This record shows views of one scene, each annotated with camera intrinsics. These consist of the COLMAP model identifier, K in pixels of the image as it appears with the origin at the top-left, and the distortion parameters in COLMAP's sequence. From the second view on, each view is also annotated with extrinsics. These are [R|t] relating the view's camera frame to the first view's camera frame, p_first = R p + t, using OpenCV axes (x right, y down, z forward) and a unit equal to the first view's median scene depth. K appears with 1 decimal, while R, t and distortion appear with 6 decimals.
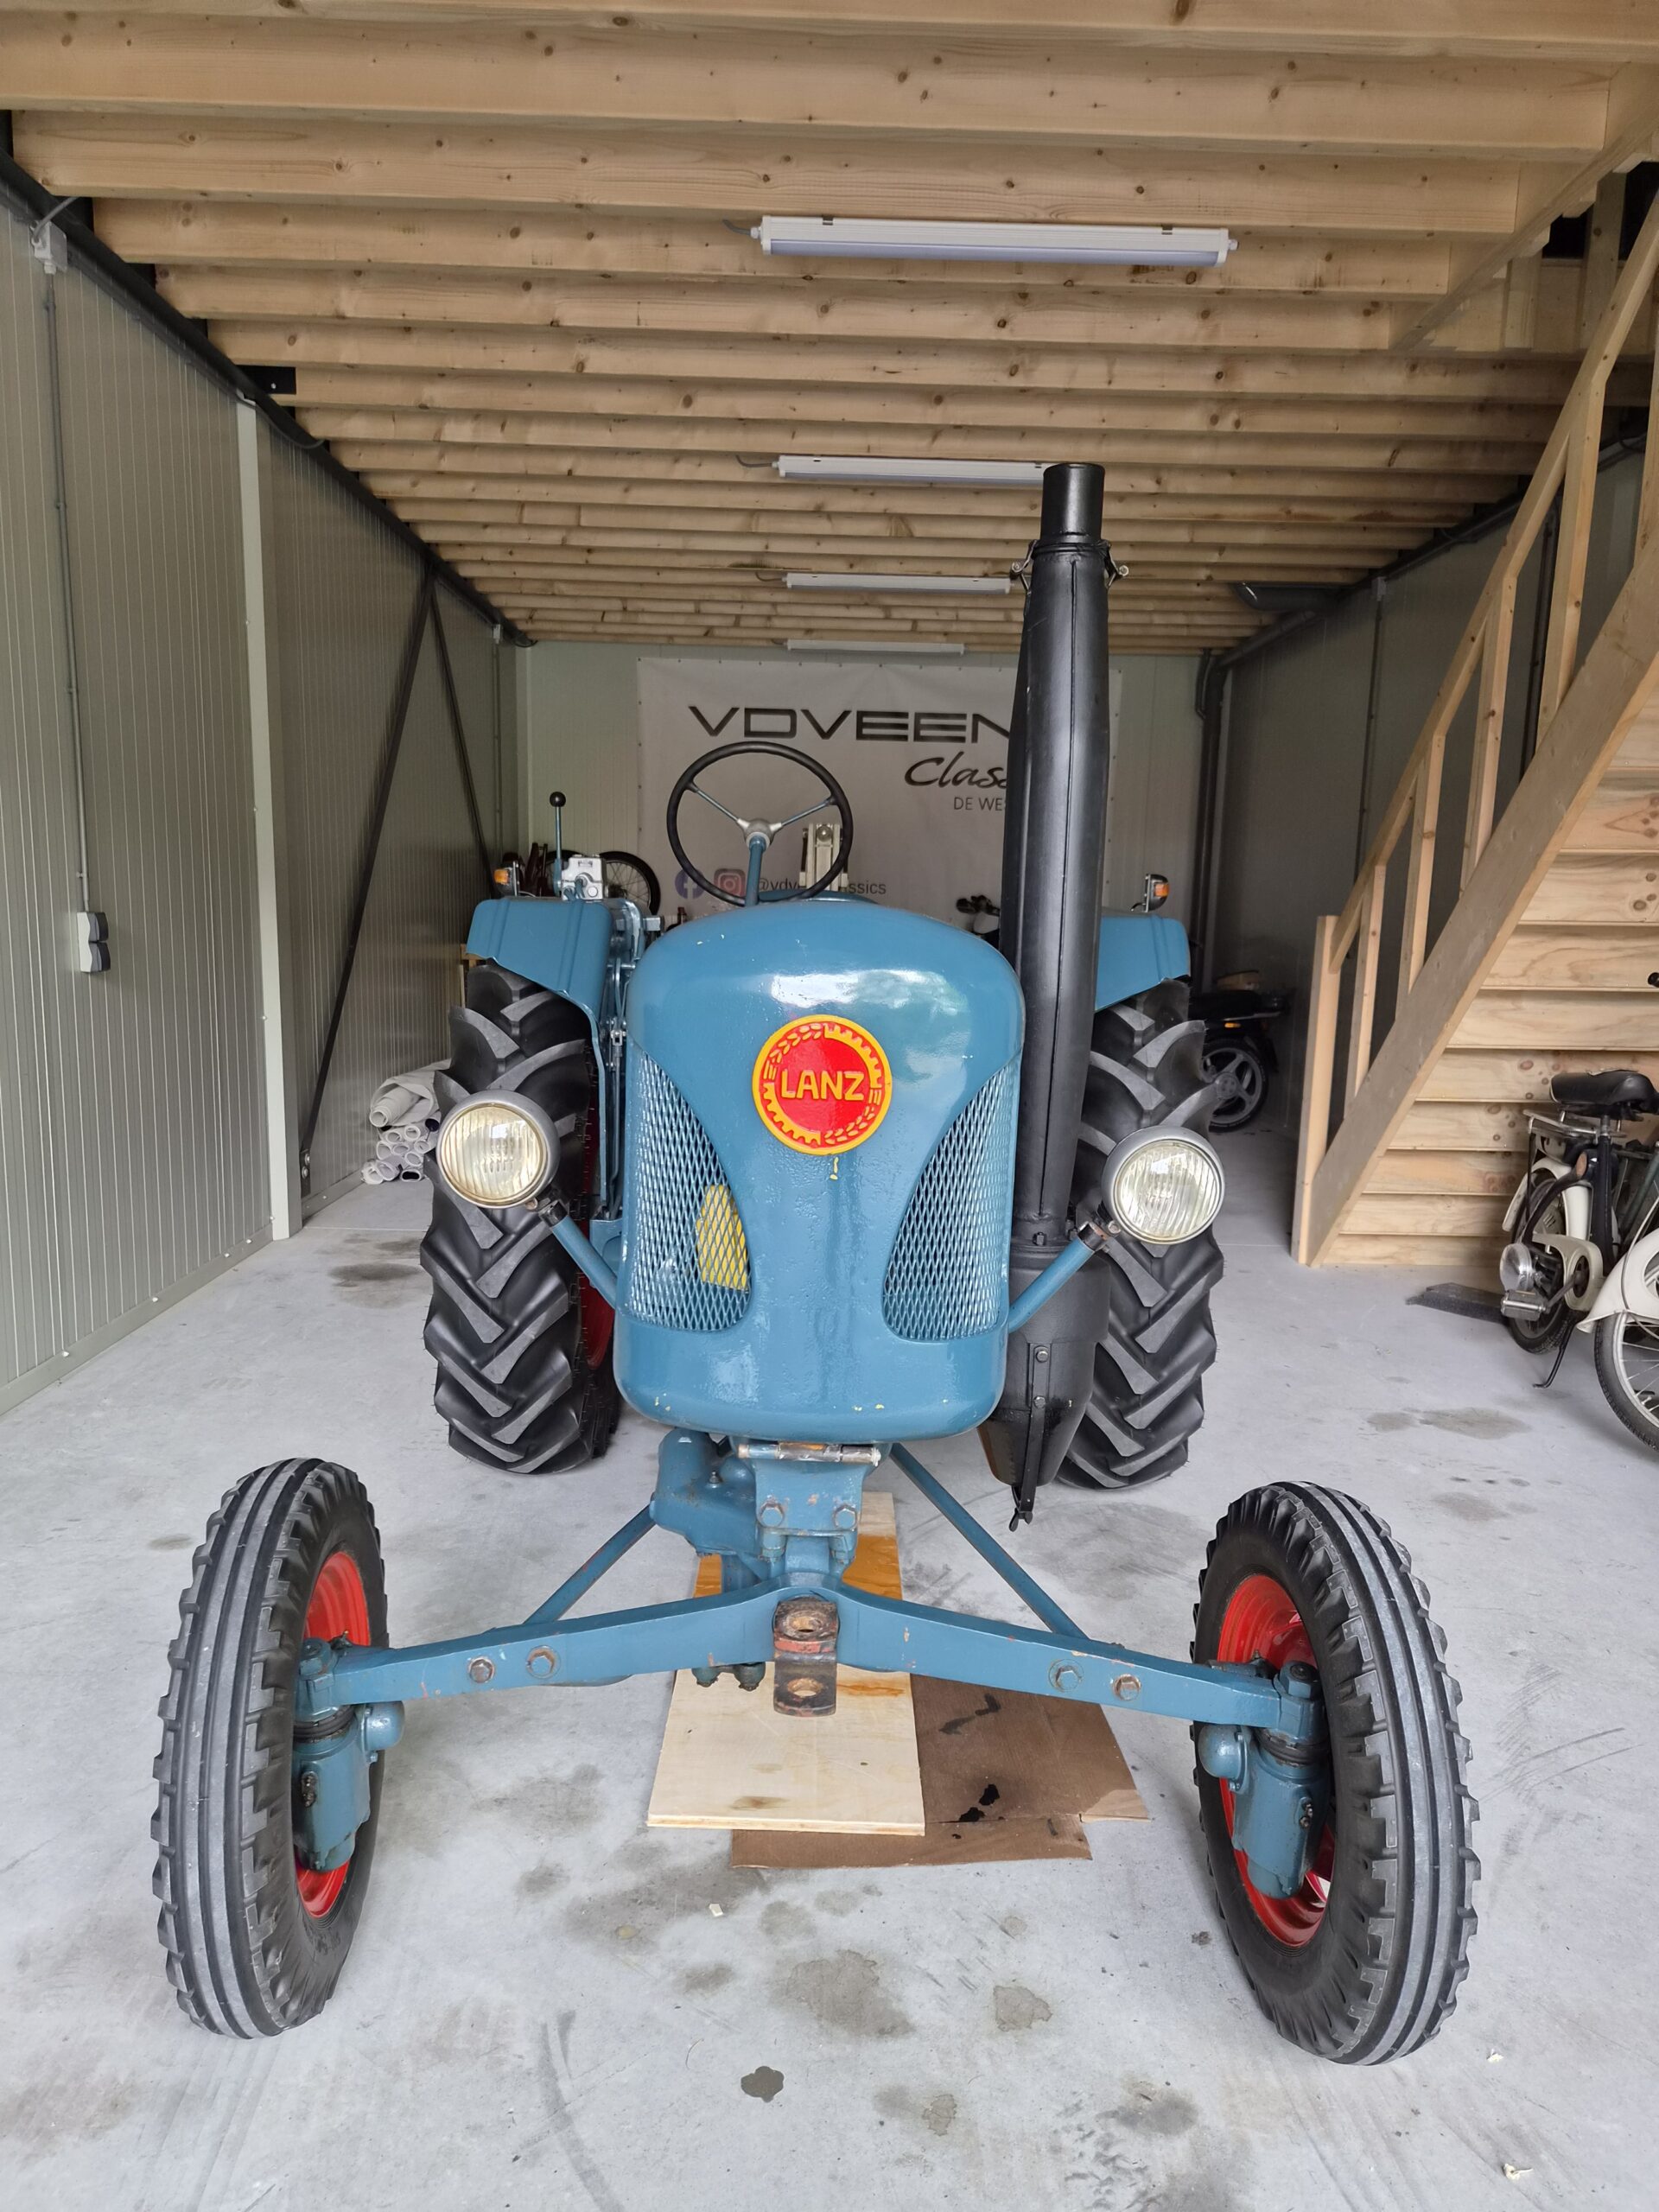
lens RADIAL K [[1489.2, 0, 833.0], [0, 1489.2, 1118.1], [0, 0, 1]] dist [0.072075, -0.060137]
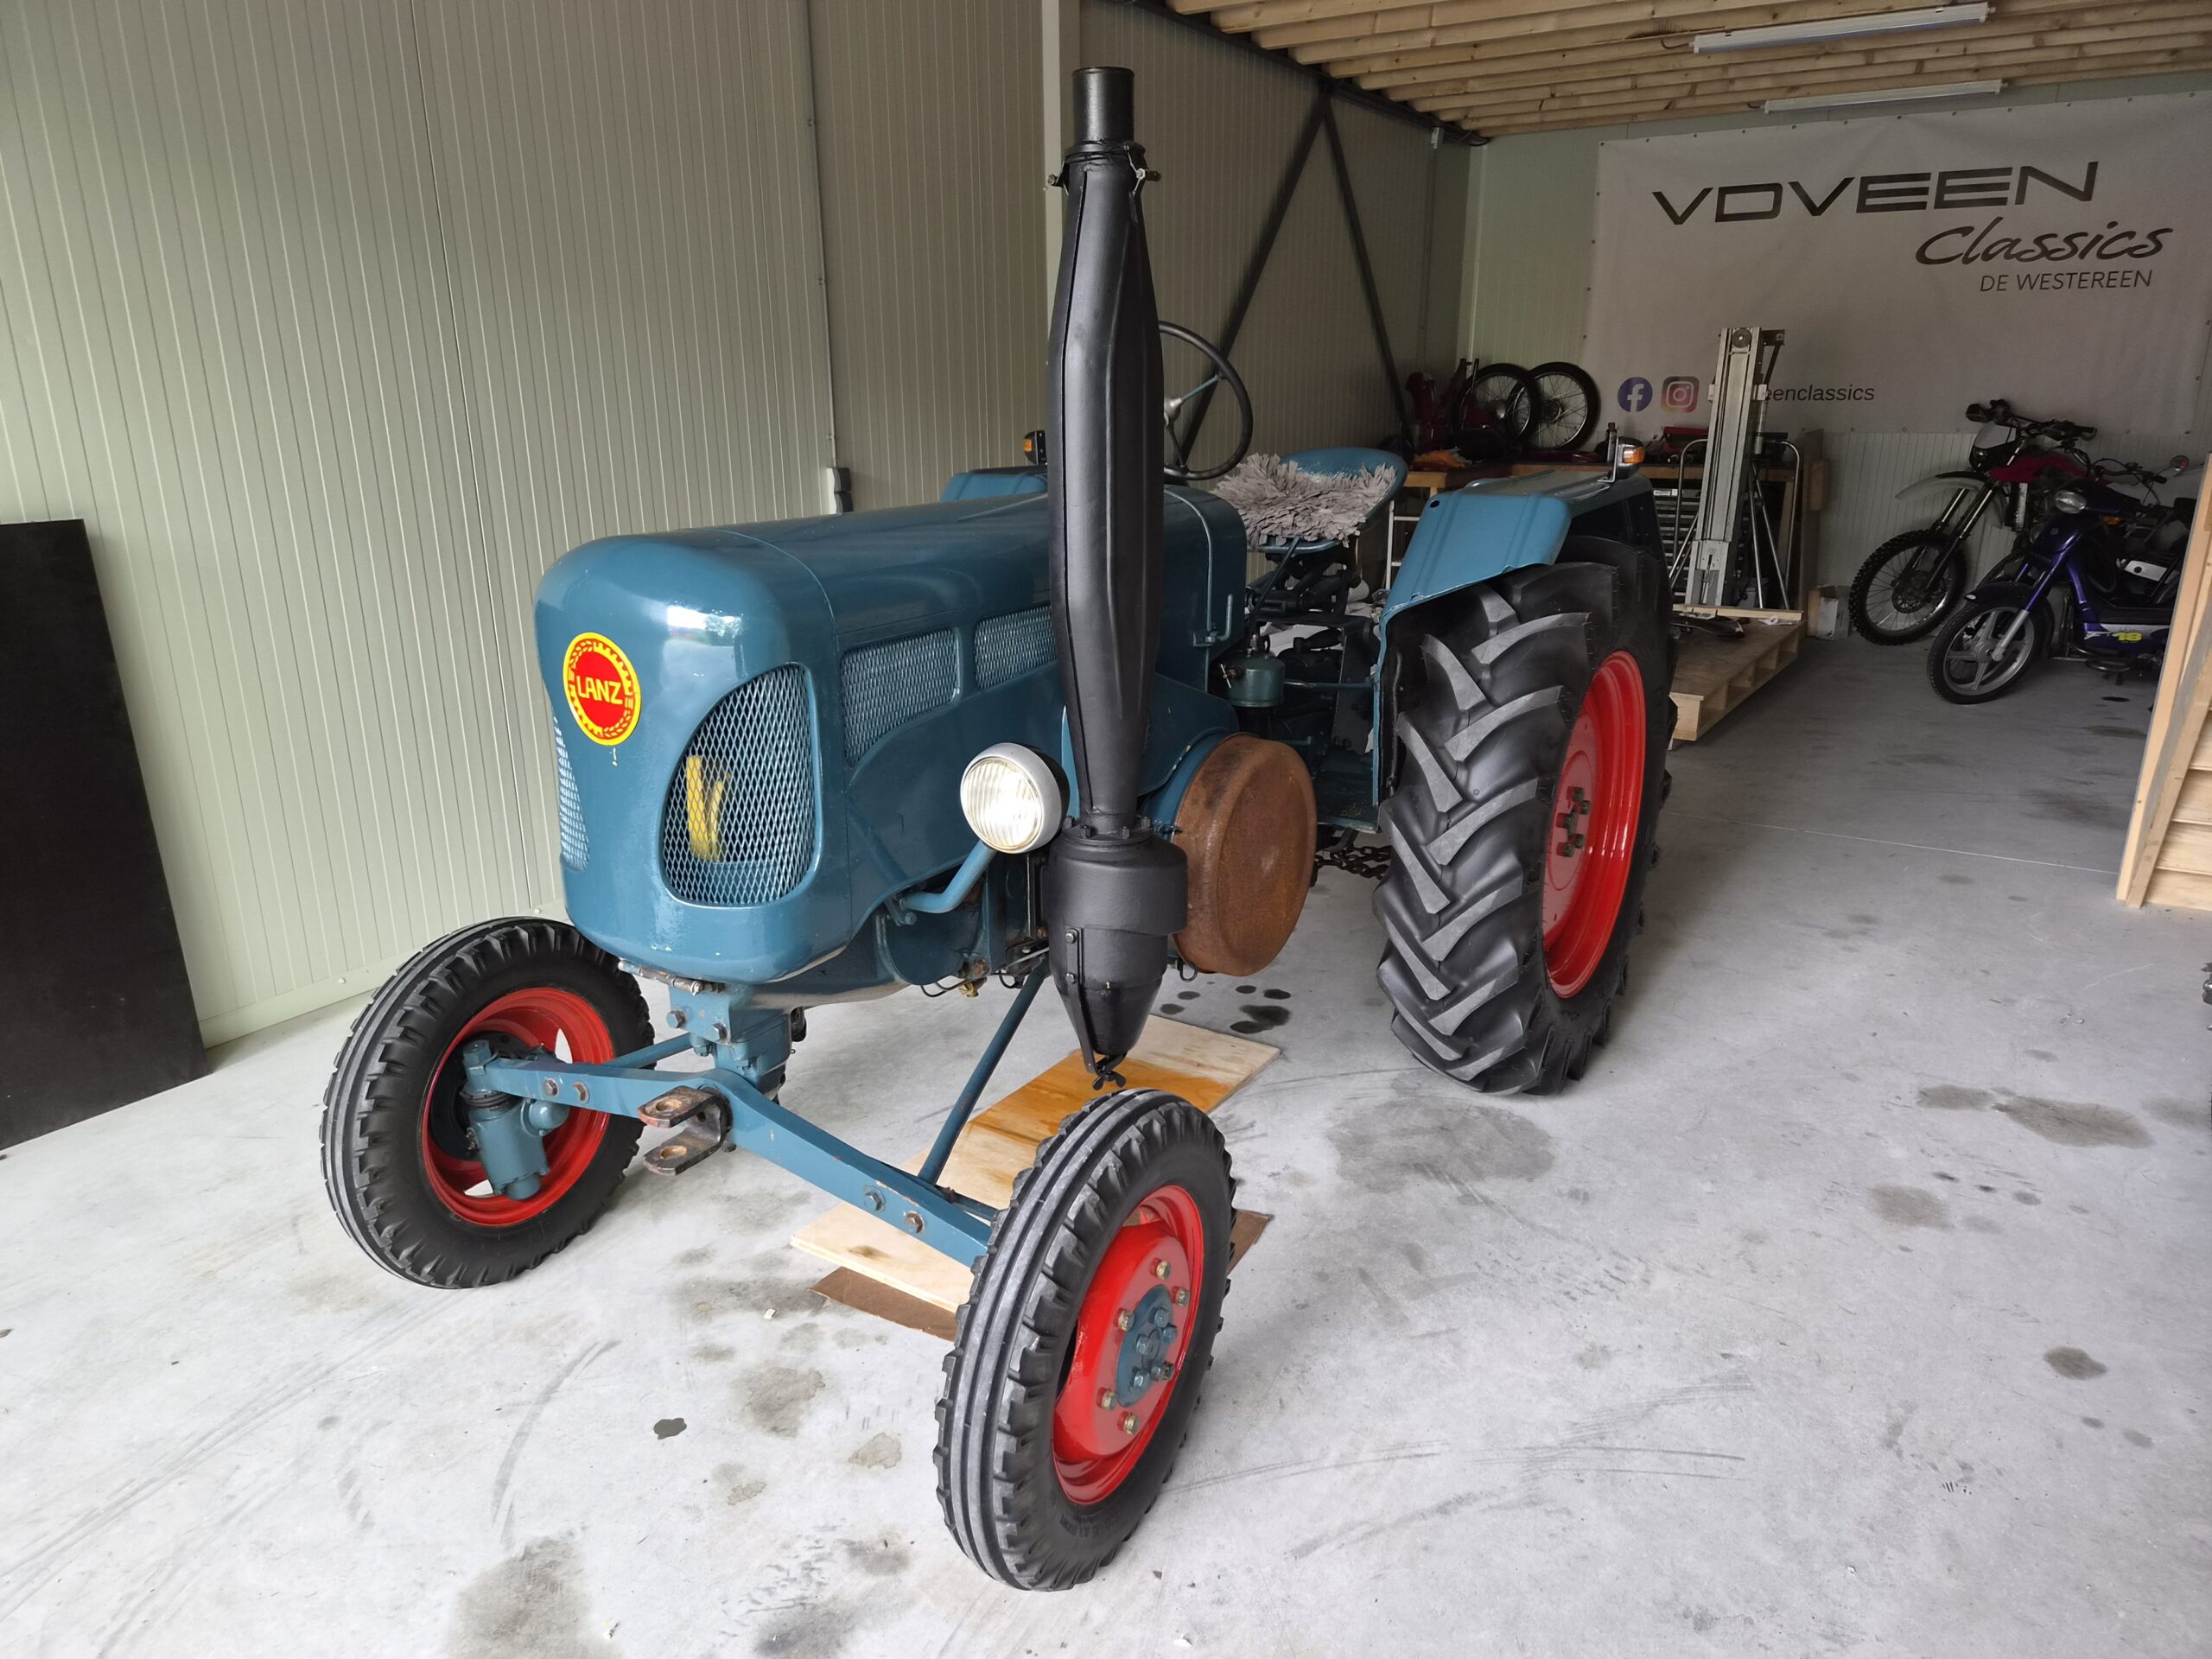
lens RADIAL K [[1489.2, 0, 1111.0], [0, 1489.2, 821.5], [0, 0, 1]] dist [0.072075, -0.060137]
pose [[0.844000, 0.126808, -0.521137, 0.239834], [-0.056318, 0.987230, 0.149014, -0.029199], [0.533378, -0.096418, 0.840364, 0.037727]]
